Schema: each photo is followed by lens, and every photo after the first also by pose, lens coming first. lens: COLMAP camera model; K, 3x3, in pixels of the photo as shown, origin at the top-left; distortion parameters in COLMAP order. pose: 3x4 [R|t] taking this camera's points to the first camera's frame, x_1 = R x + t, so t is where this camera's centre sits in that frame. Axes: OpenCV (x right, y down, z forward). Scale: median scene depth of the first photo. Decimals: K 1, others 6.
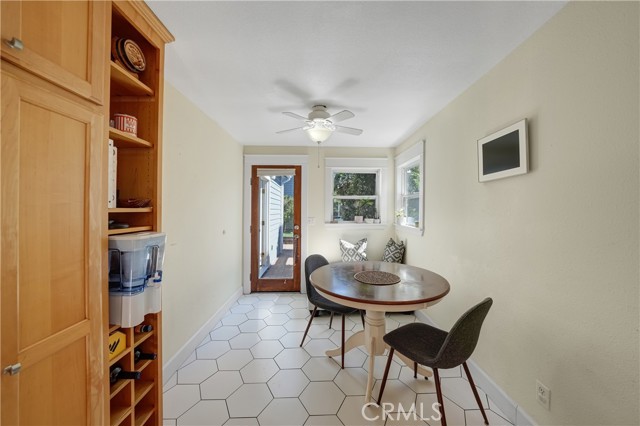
lens RADIAL K [[226.6, 0, 316.6], [0, 226.6, 212.3], [0, 0, 1]] dist [-0.027658, 0.000113]
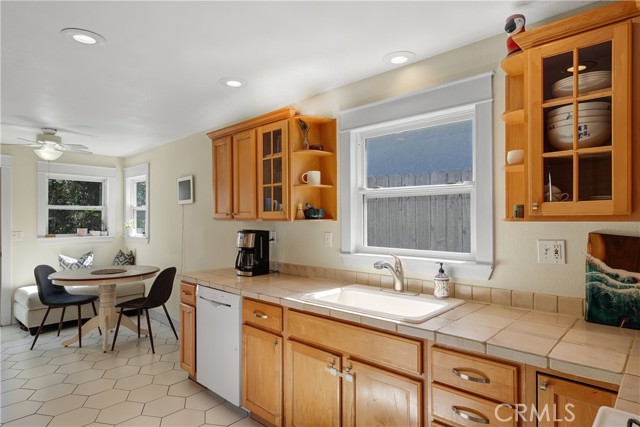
lens RADIAL K [[373.5, 0, 320.0], [0, 373.5, 213.5], [0, 0, 1]] dist [0.025687, -0.036502]
pose [[0.692698, 0.001425, 0.721226, -0.251235], [0.020464, 0.999557, -0.021629, 0.008373], [-0.720938, 0.029741, 0.692362, -0.780546]]
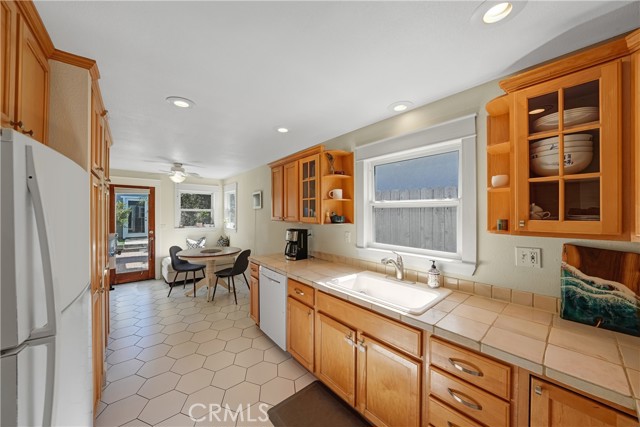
lens RADIAL K [[226.6, 0, 316.6], [0, 226.6, 212.8], [0, 0, 1]] dist [-0.027658, 0.000113]
pose [[0.773625, -0.004542, 0.633628, -0.171696], [0.015390, 0.999814, -0.011623, -0.021133], [-0.633457, 0.018743, 0.773551, -0.712757]]
